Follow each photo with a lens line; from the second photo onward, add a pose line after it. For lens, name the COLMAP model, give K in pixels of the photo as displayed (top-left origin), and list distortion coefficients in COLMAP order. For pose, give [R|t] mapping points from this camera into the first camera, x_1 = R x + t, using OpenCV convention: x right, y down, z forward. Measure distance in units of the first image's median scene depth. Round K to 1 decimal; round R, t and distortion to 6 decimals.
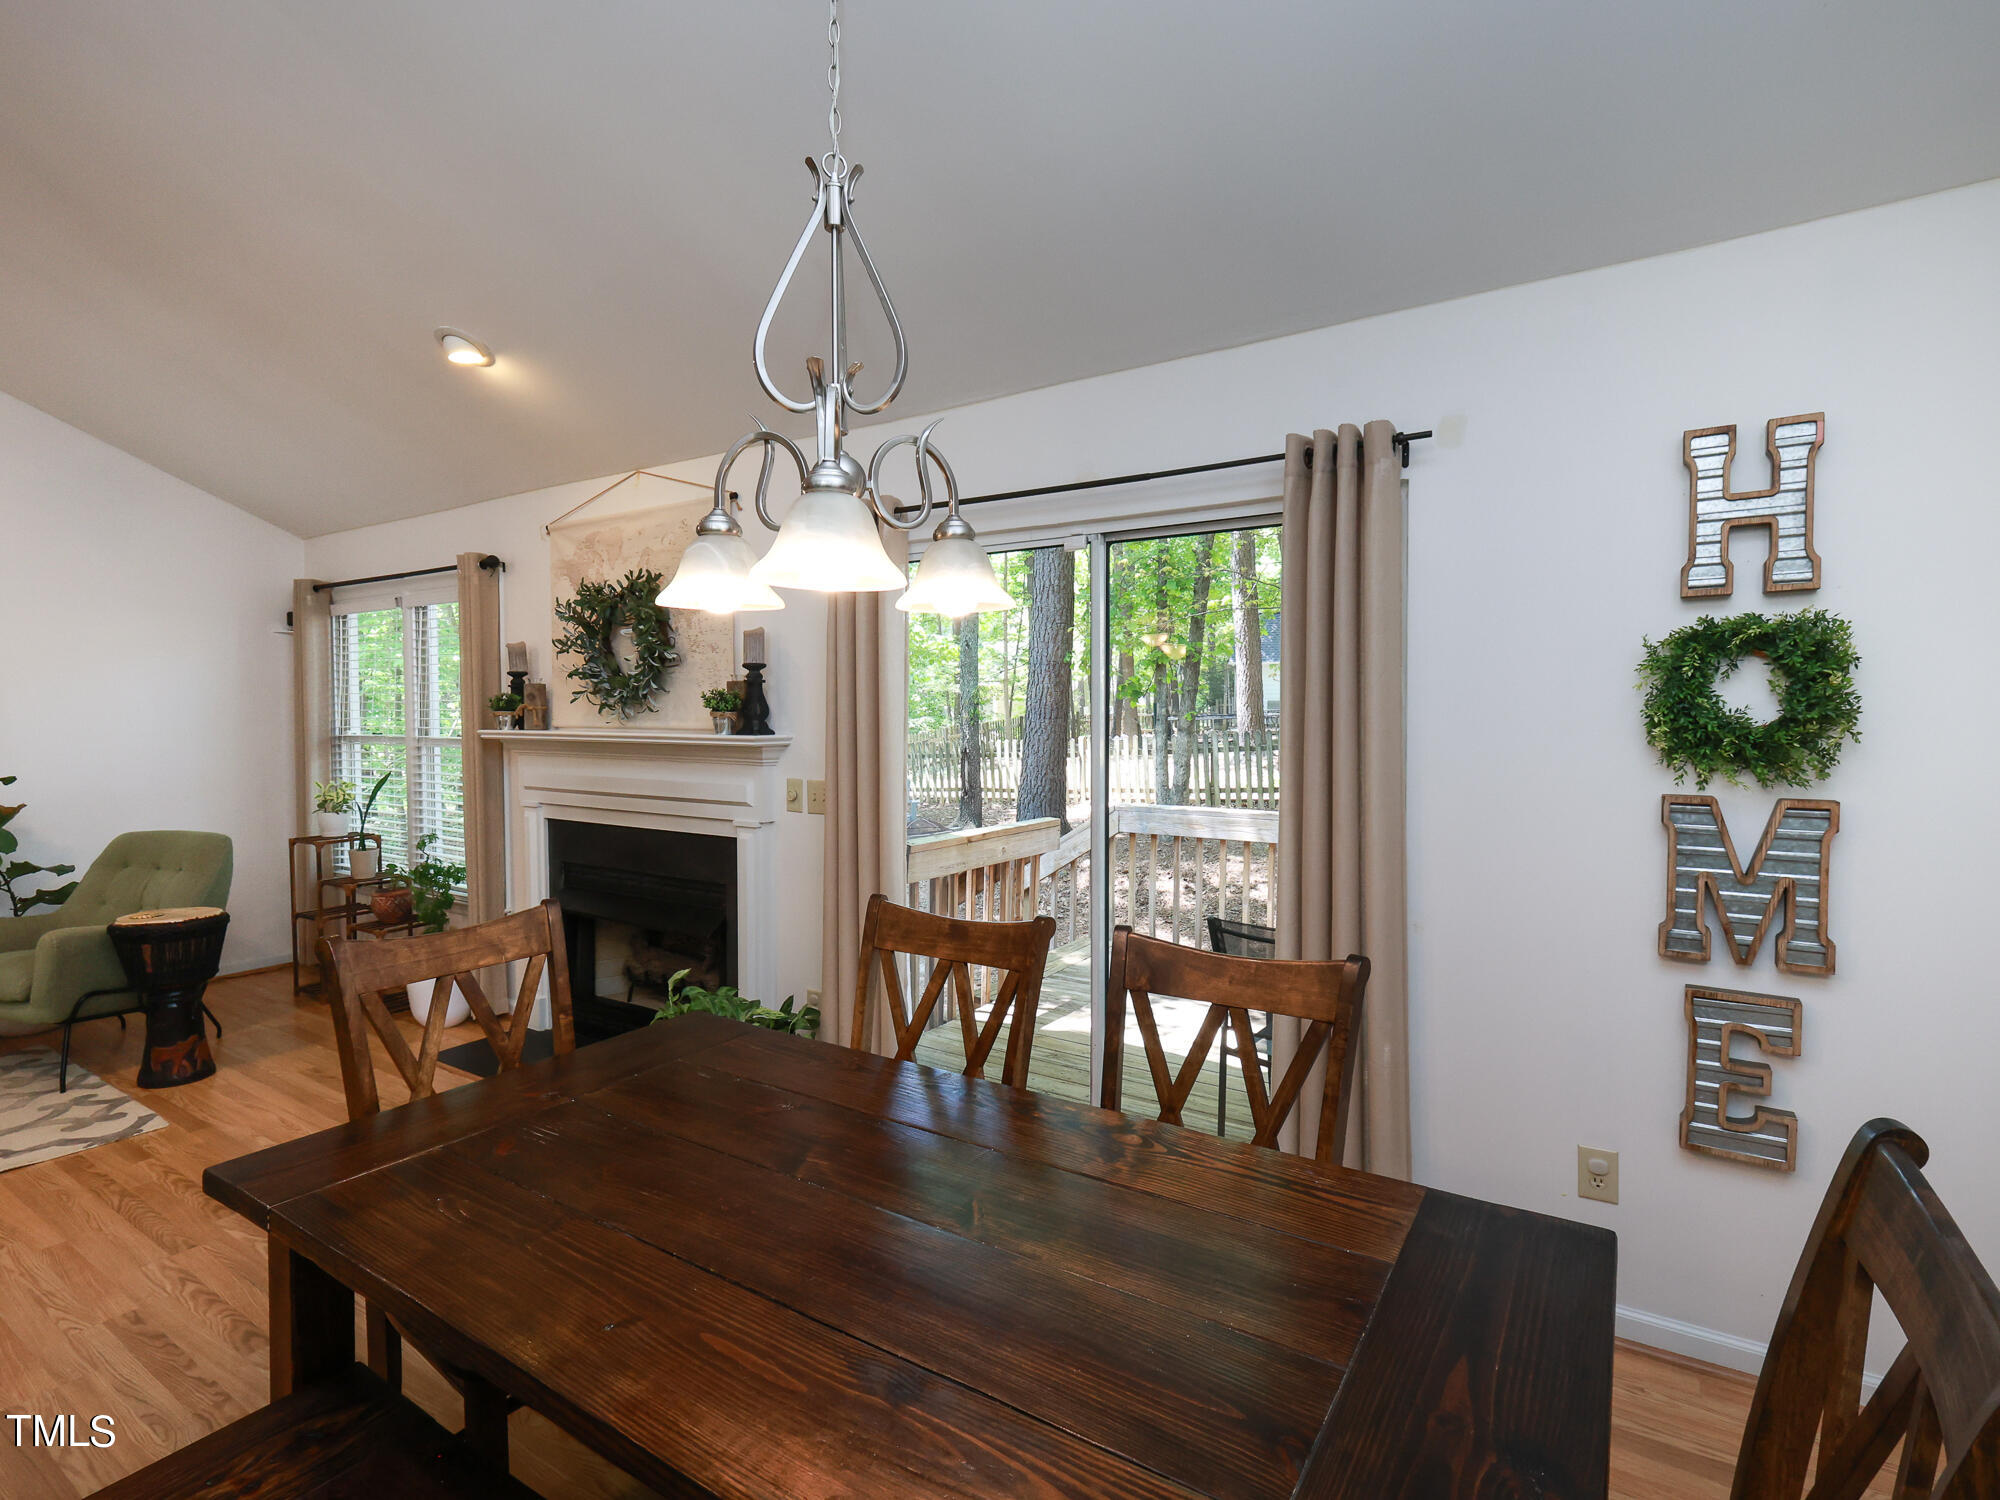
lens RADIAL K [[981.9, 0, 996.5], [0, 981.9, 732.4], [0, 0, 1]] dist [0.004772, -0.000298]
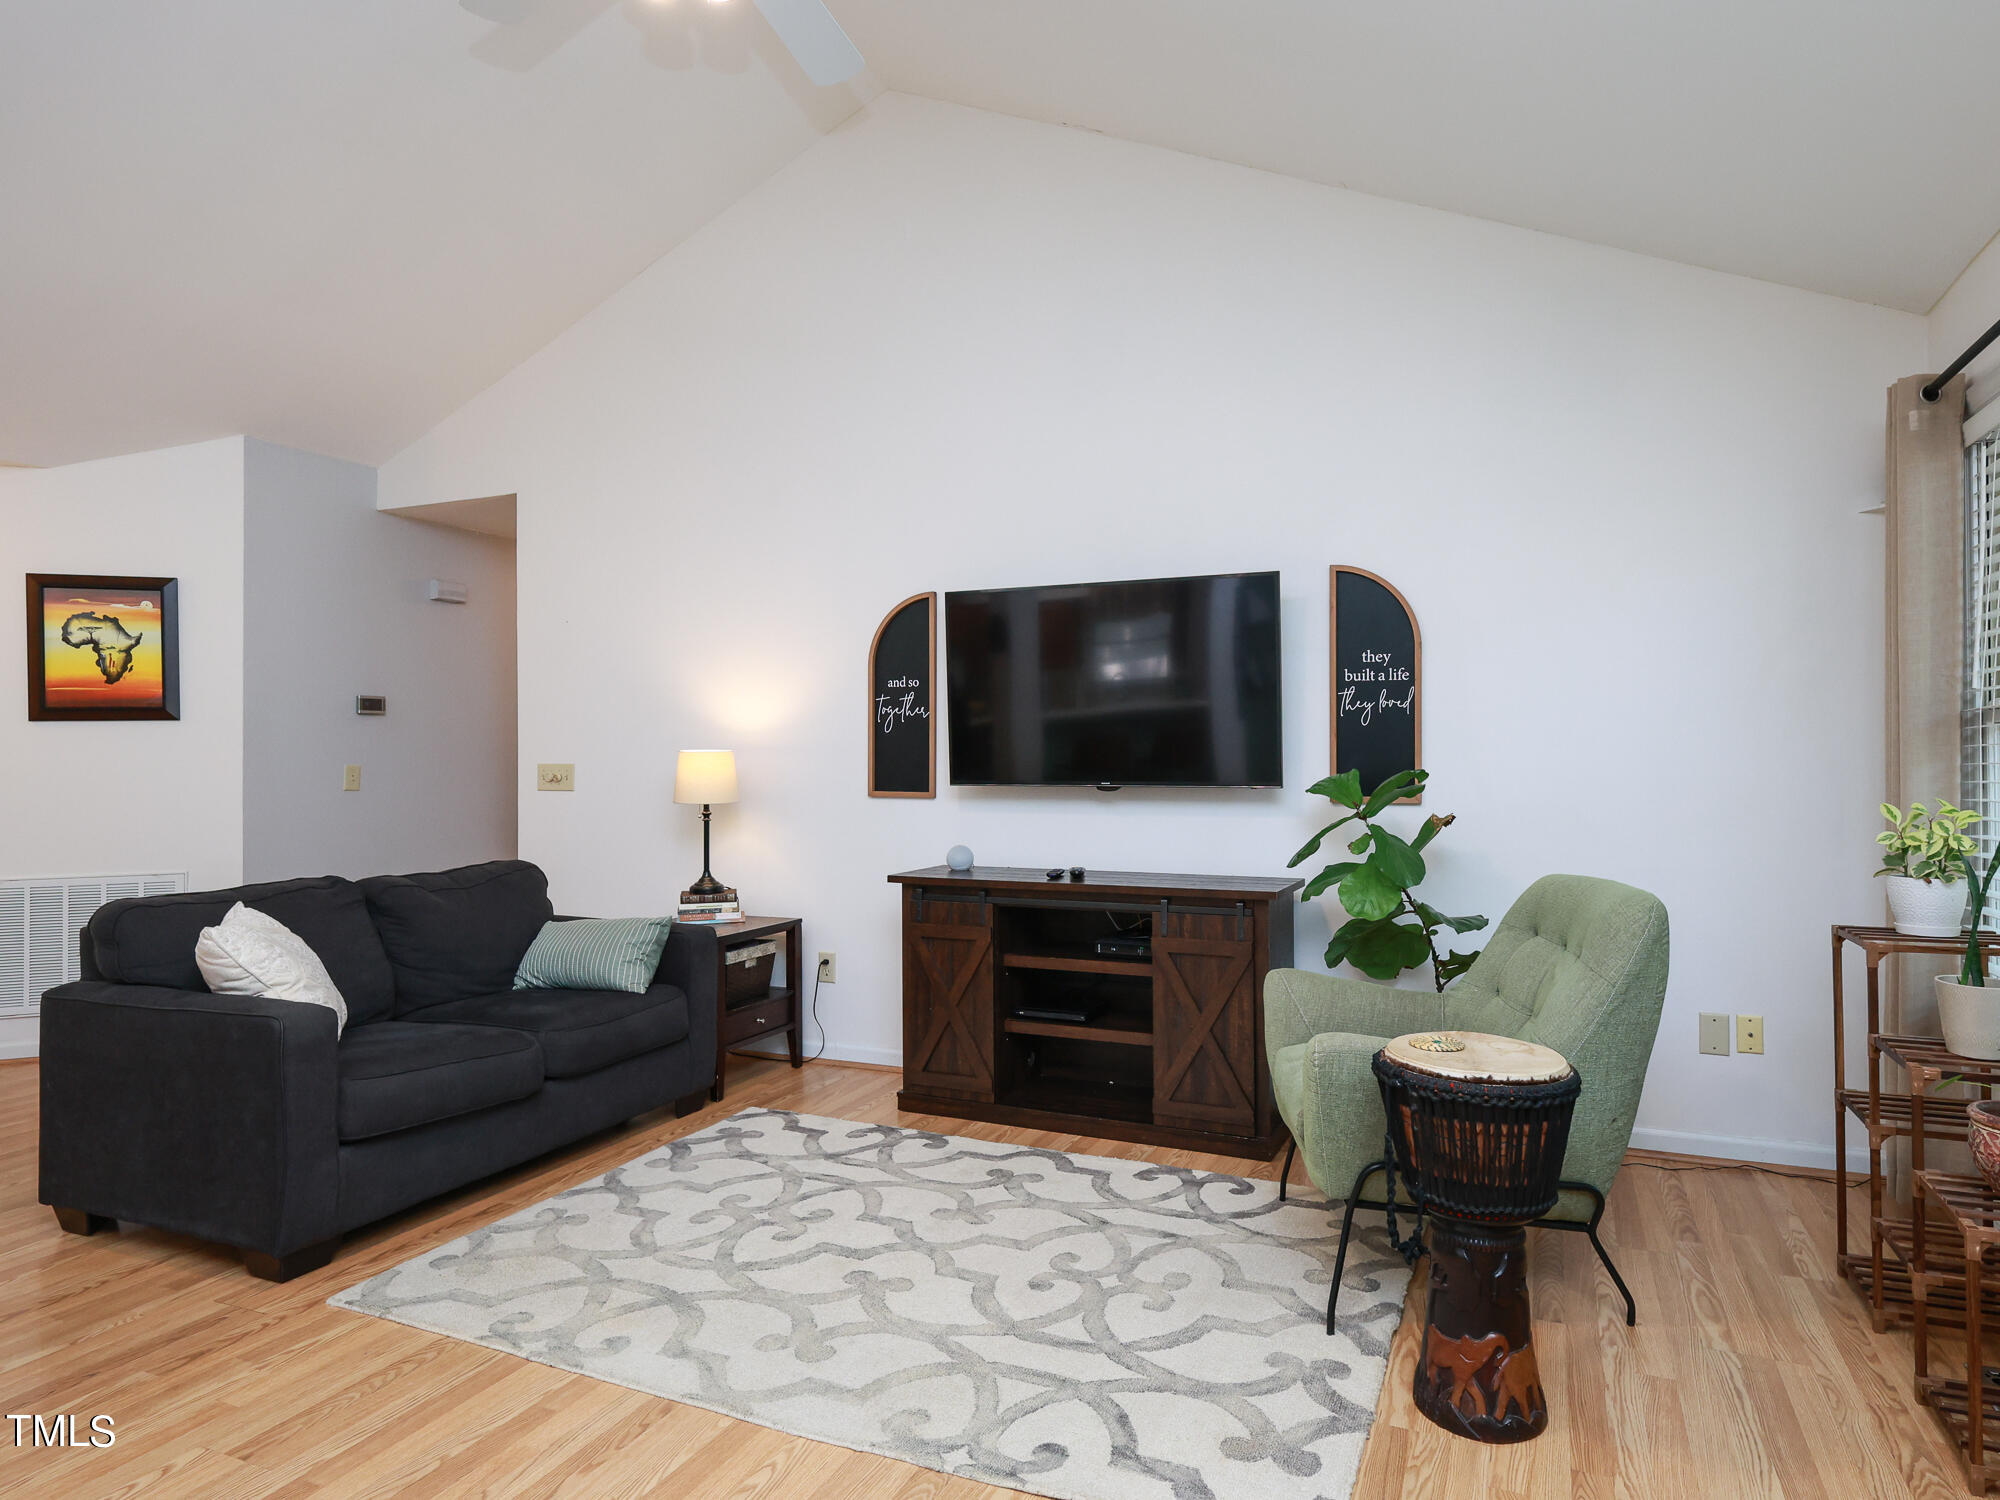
lens RADIAL K [[1144.5, 0, 1079.0], [0, 1144.5, 748.2], [0, 0, 1]] dist [0.001376, -0.001576]
pose [[0.190948, -0.004682, -0.981589, -0.350386], [-0.015025, 0.999858, -0.007692, 0.047602], [0.981485, 0.016217, 0.190850, 0.741801]]
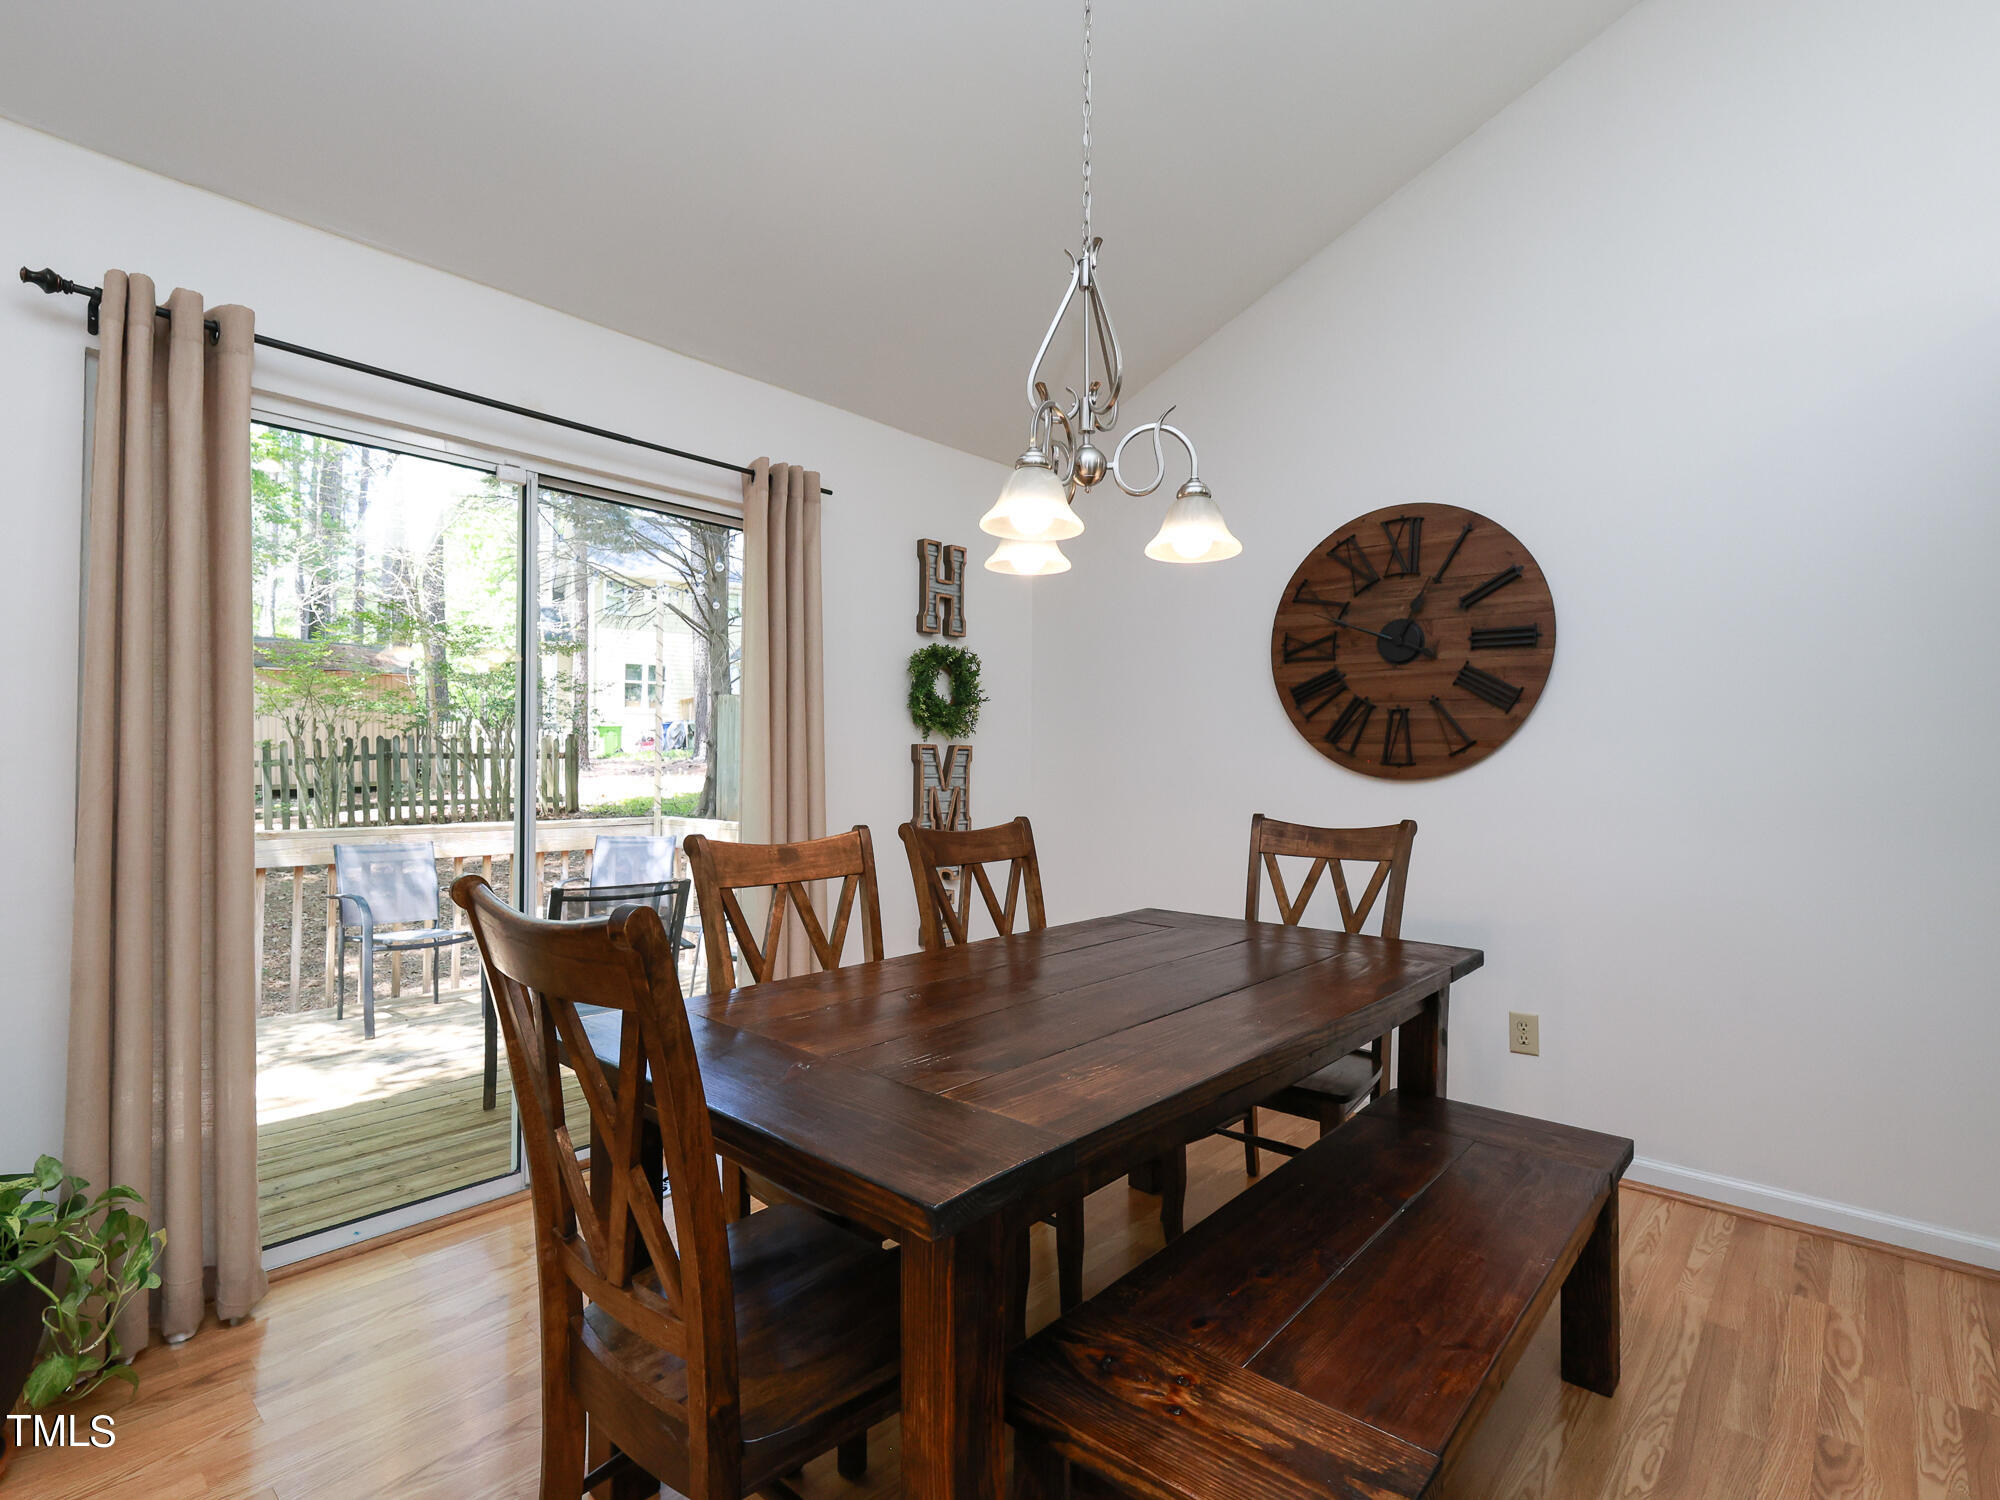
lens RADIAL K [[981.9, 0, 992.2], [0, 981.9, 739.2], [0, 0, 1]] dist [0.004772, -0.000298]
pose [[0.144697, 0.028000, 0.989080, -0.583503], [0.015237, 0.999418, -0.030522, 0.064293], [-0.989359, 0.019487, 0.144186, 0.357590]]
